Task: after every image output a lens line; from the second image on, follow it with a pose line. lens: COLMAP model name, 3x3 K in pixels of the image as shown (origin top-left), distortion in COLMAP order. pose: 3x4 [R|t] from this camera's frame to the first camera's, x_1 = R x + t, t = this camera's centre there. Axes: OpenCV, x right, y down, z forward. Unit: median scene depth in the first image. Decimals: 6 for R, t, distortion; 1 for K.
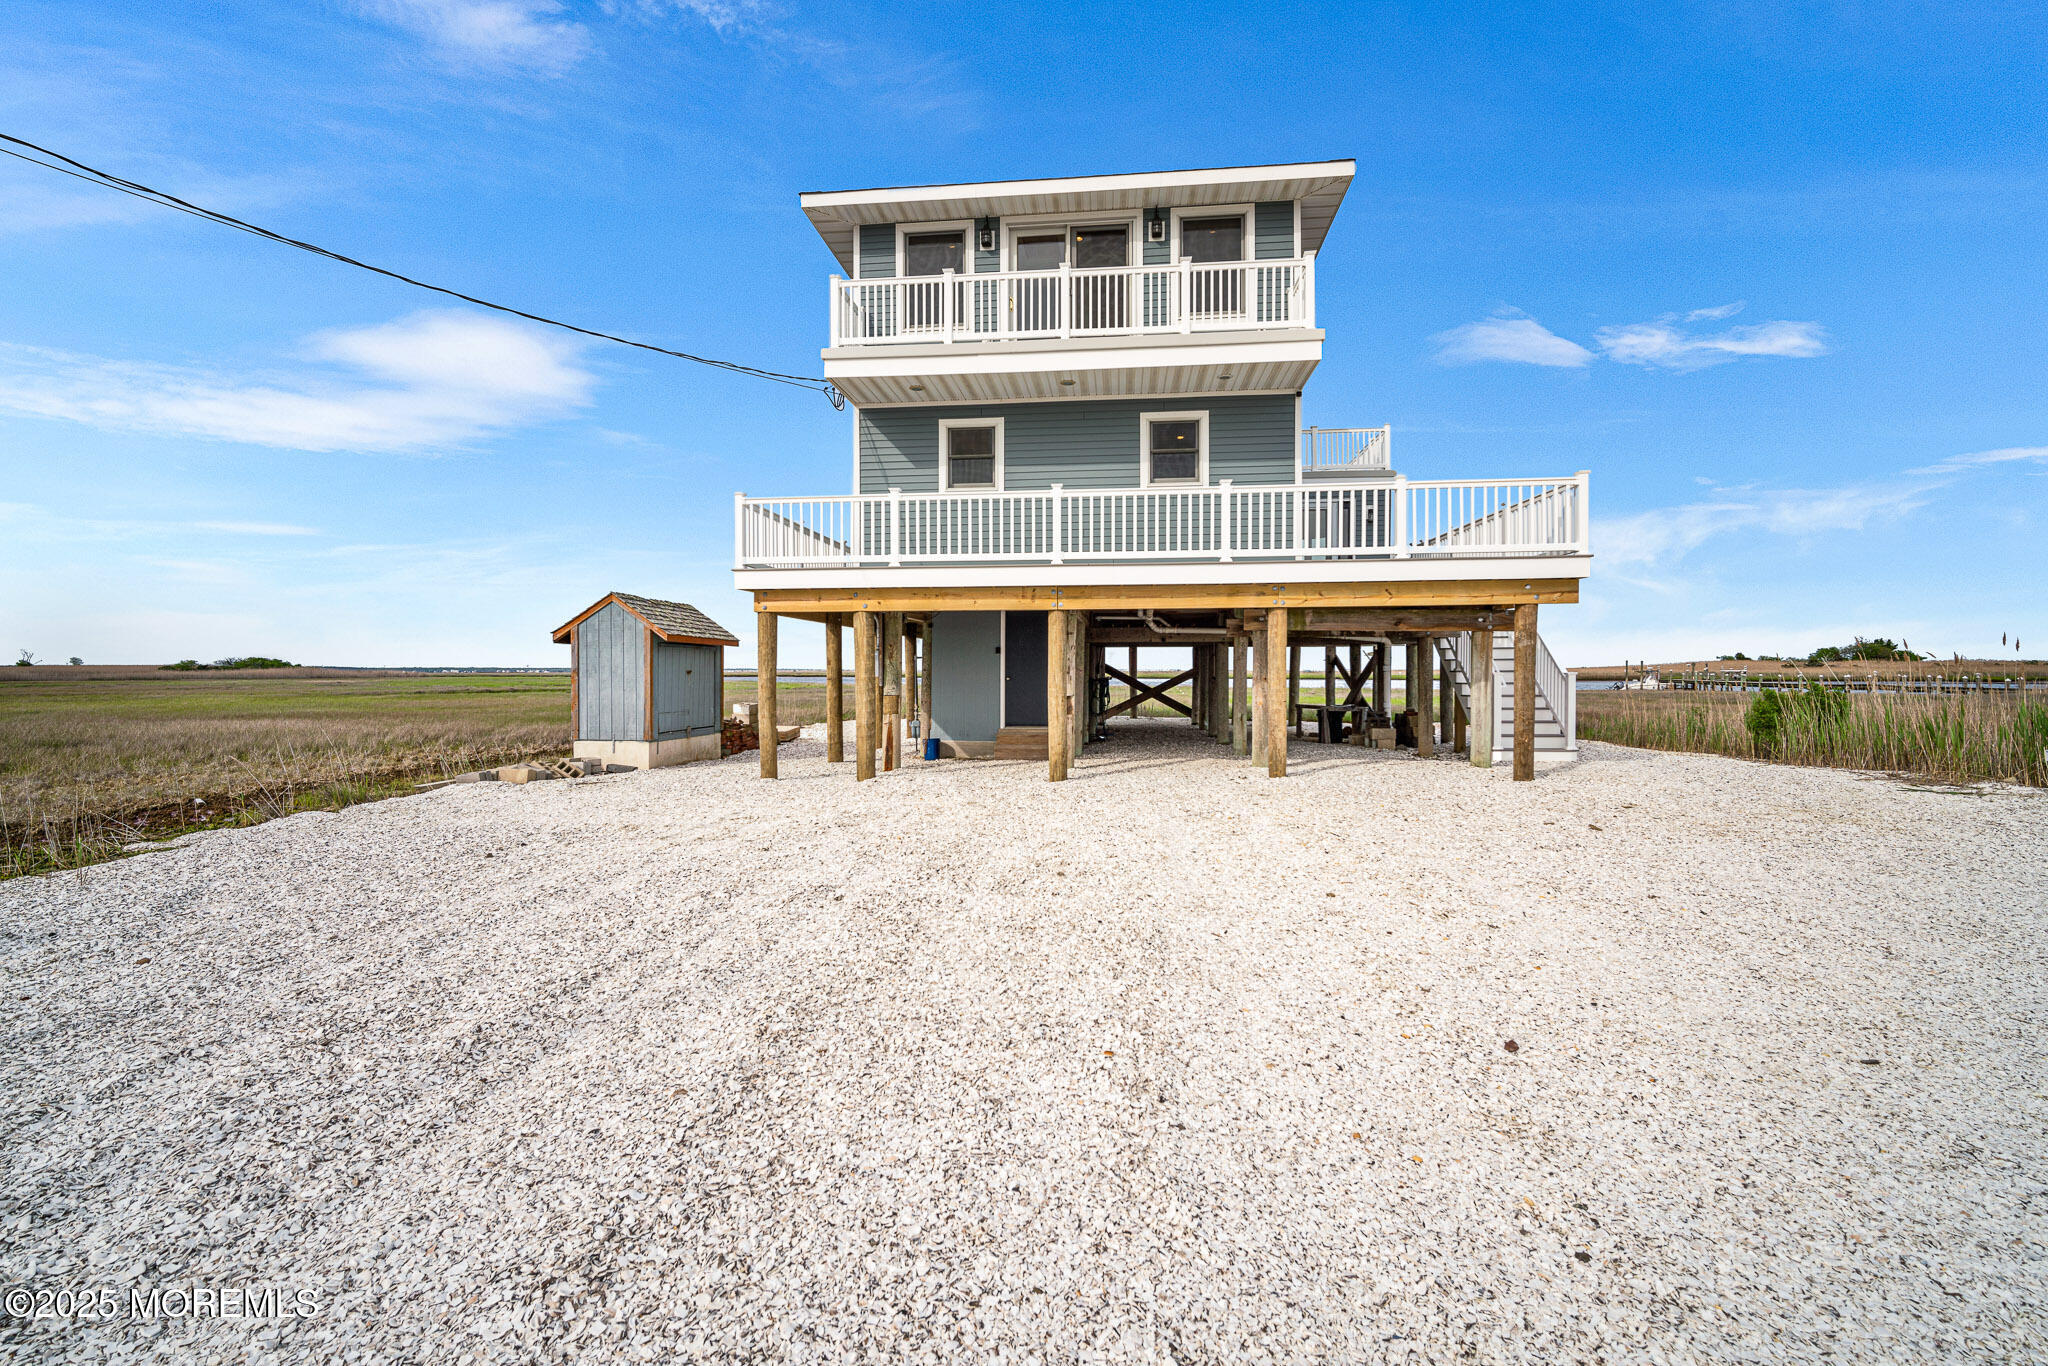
lens RADIAL K [[911.5, 0, 1027.6], [0, 911.5, 673.5], [0, 0, 1]] dist [-0.004784, -0.000009]
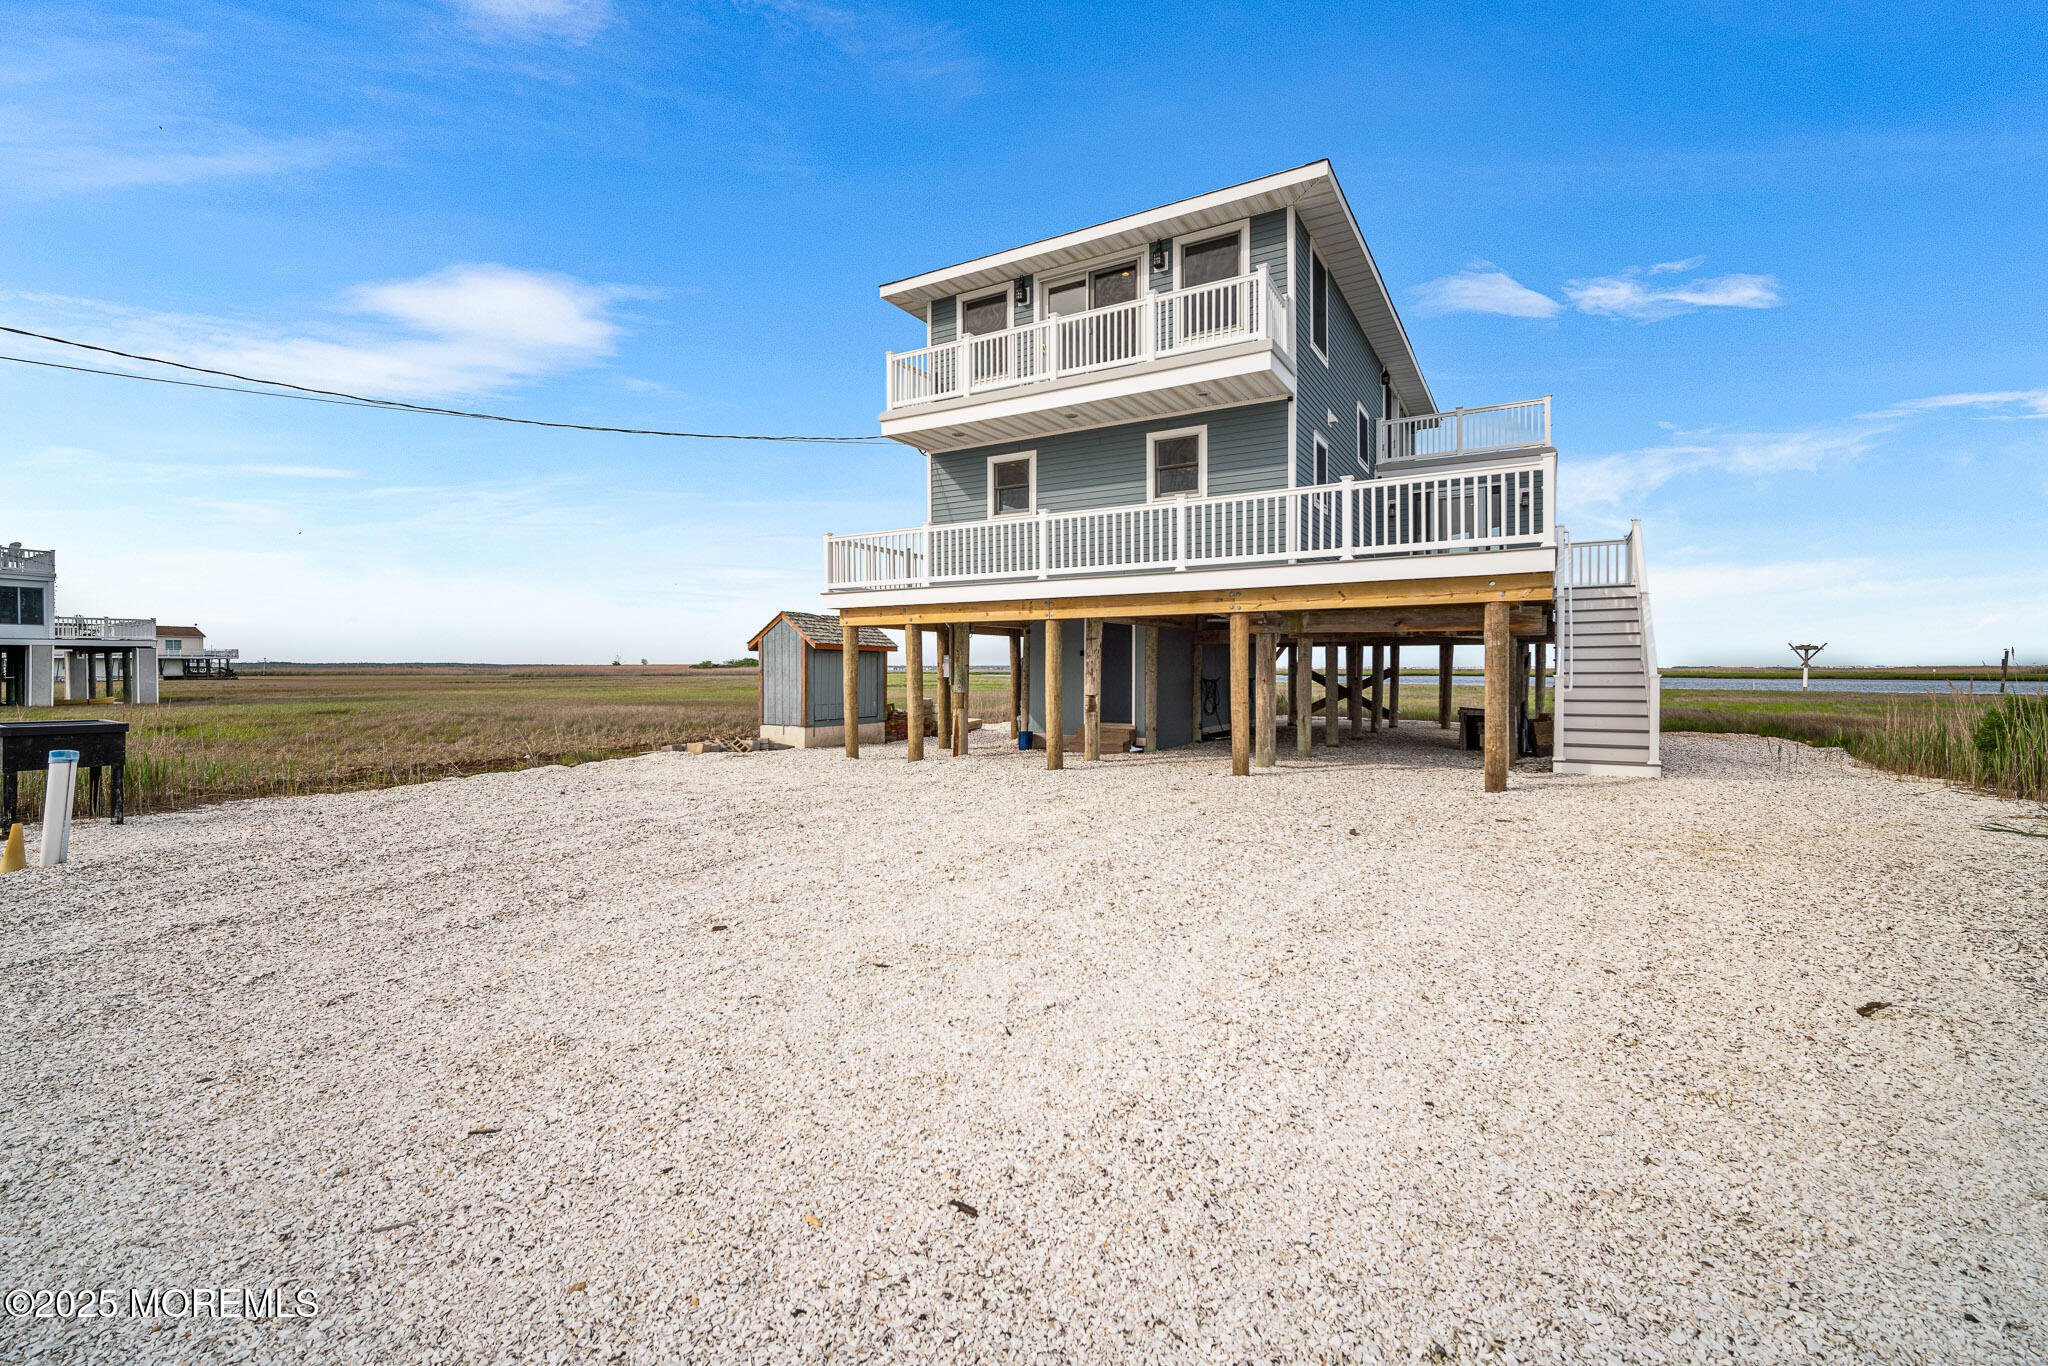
lens RADIAL K [[907.0, 0, 1021.1], [0, 907.0, 663.5], [0, 0, 1]] dist [0.020539, -0.000188]
pose [[0.907856, -0.002254, -0.419276, 0.439732], [-0.001906, 0.999953, -0.009503, -0.003441], [0.419278, 0.009426, 0.907809, -0.037256]]
